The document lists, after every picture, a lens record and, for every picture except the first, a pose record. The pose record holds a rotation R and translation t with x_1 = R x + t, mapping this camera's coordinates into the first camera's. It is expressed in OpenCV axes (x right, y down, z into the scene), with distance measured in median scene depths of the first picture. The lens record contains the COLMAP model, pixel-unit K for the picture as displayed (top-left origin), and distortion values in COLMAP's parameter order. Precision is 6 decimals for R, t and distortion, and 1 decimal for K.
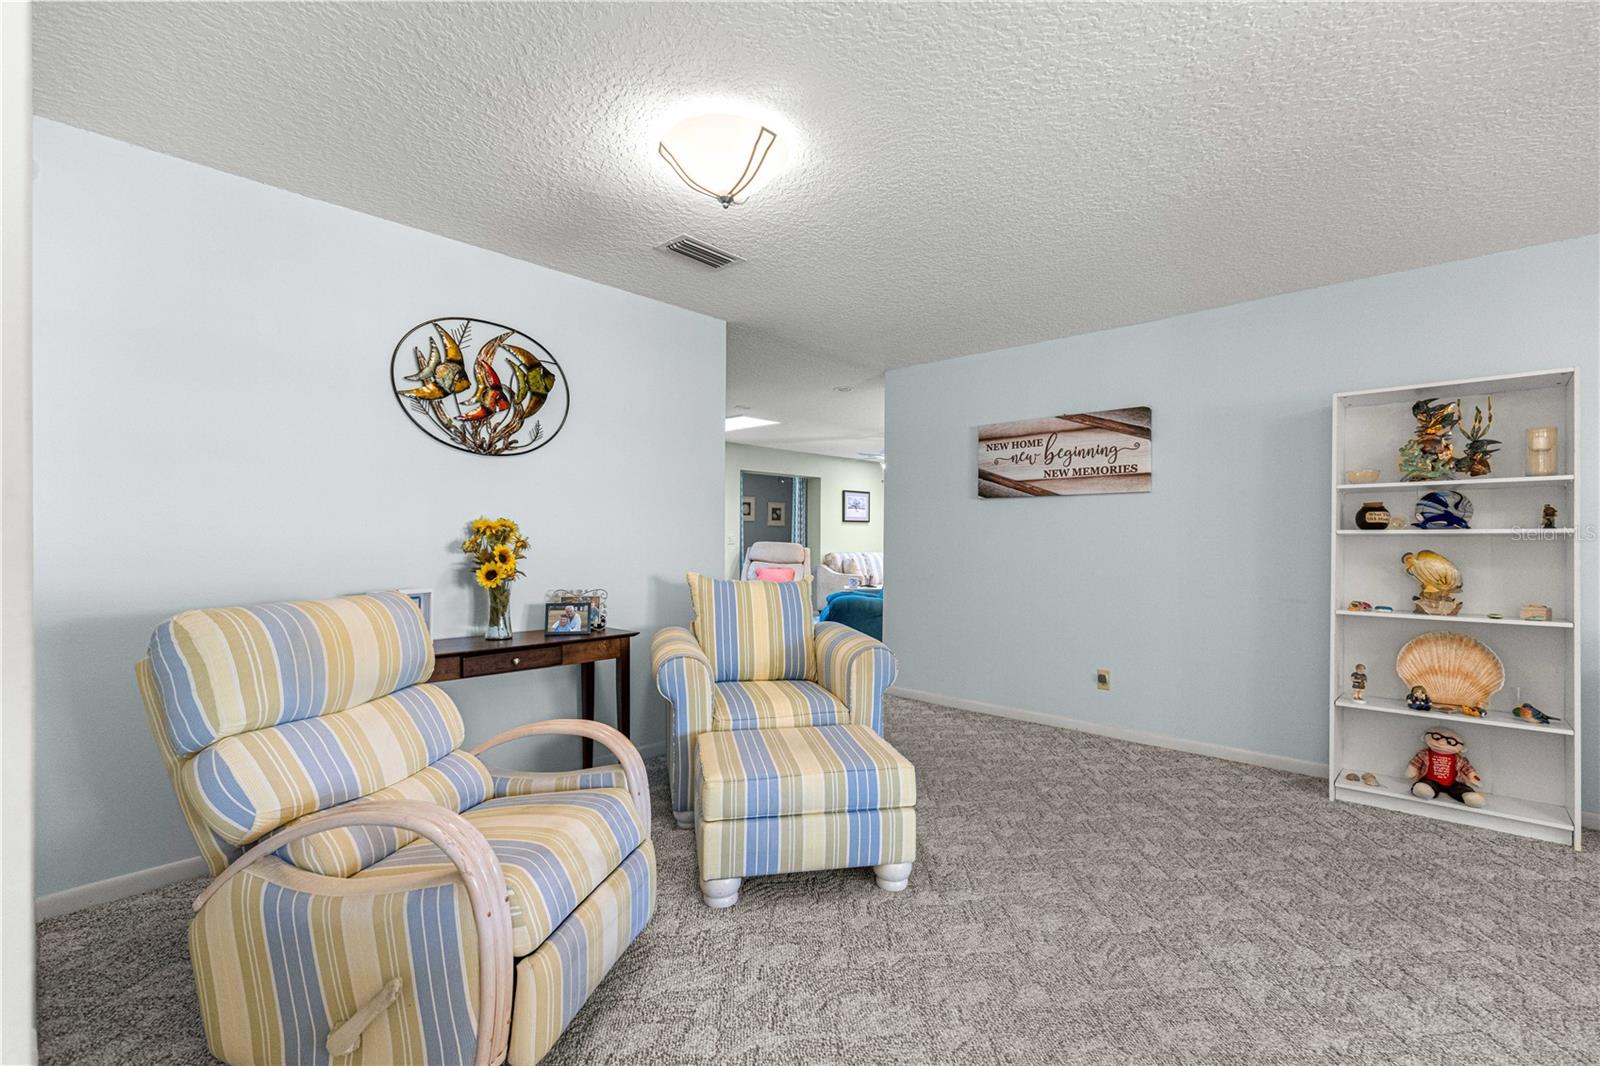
lens RADIAL K [[721.1, 0, 802.4], [0, 721.1, 540.9], [0, 0, 1]] dist [0.009902, -0.001353]
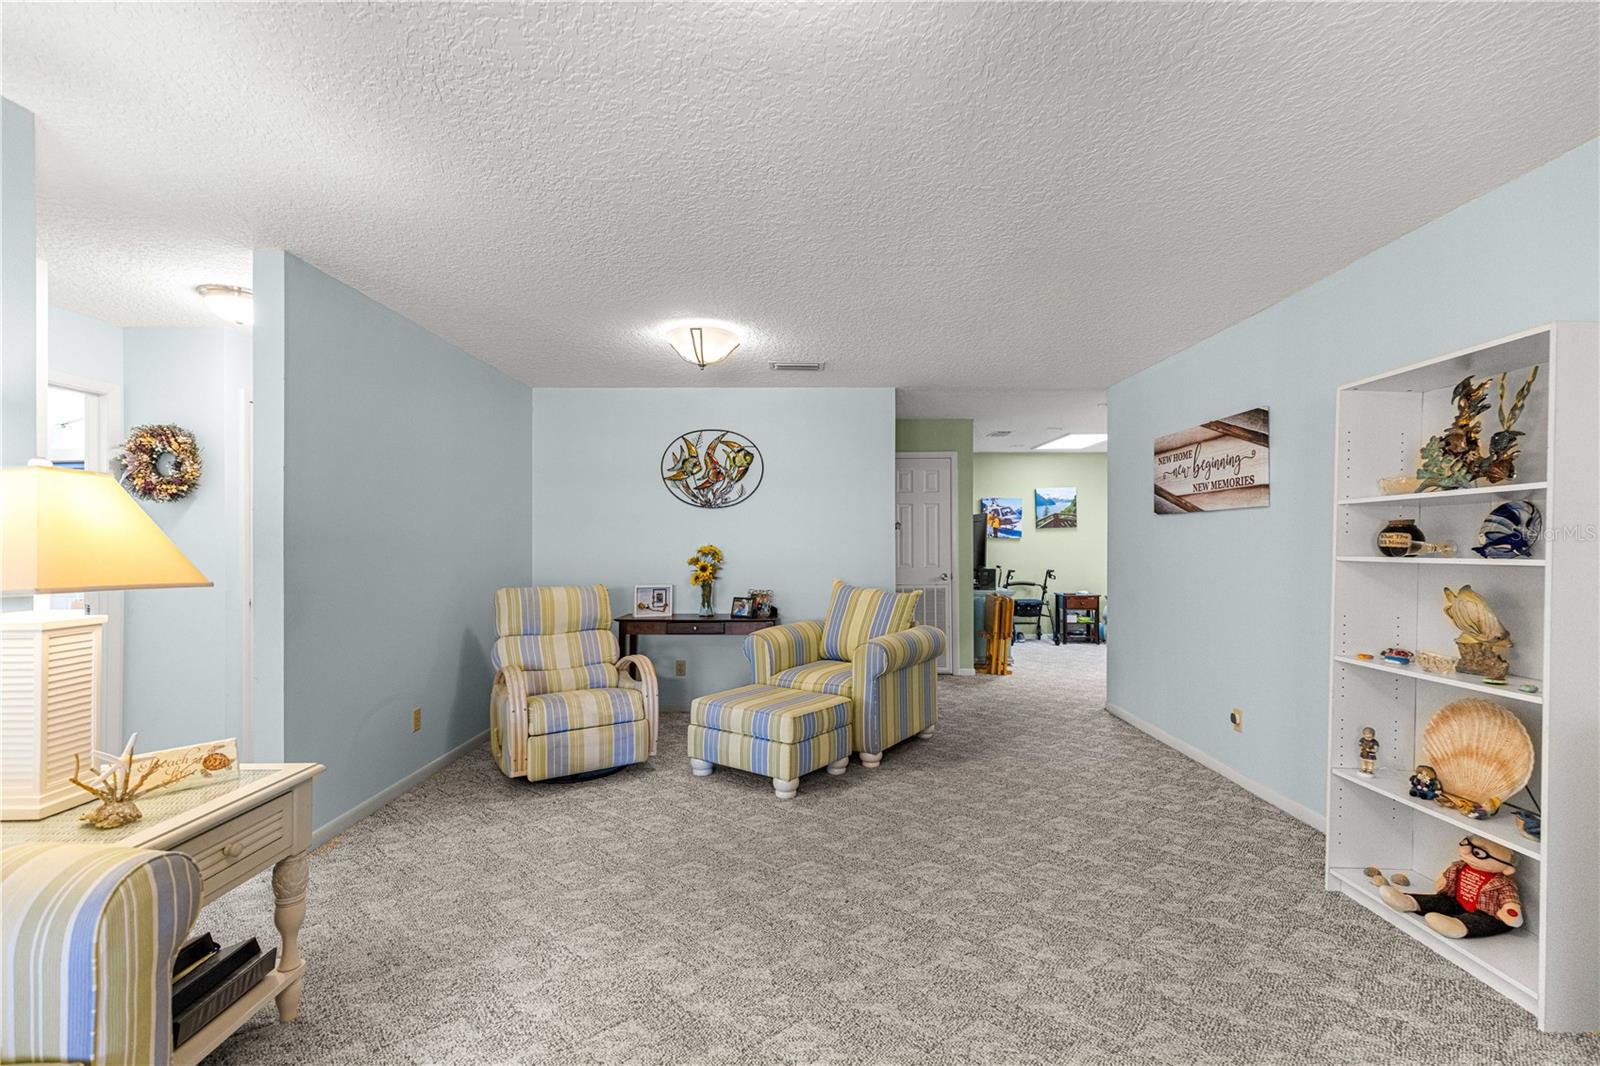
lens RADIAL K [[721.1, 0, 802.9], [0, 721.1, 538.7], [0, 0, 1]] dist [0.009902, -0.001353]
pose [[0.671801, -0.009800, -0.740667, 0.928229], [0.002598, 0.999938, -0.010873, -0.026788], [0.740727, 0.005380, 0.671785, 0.018335]]
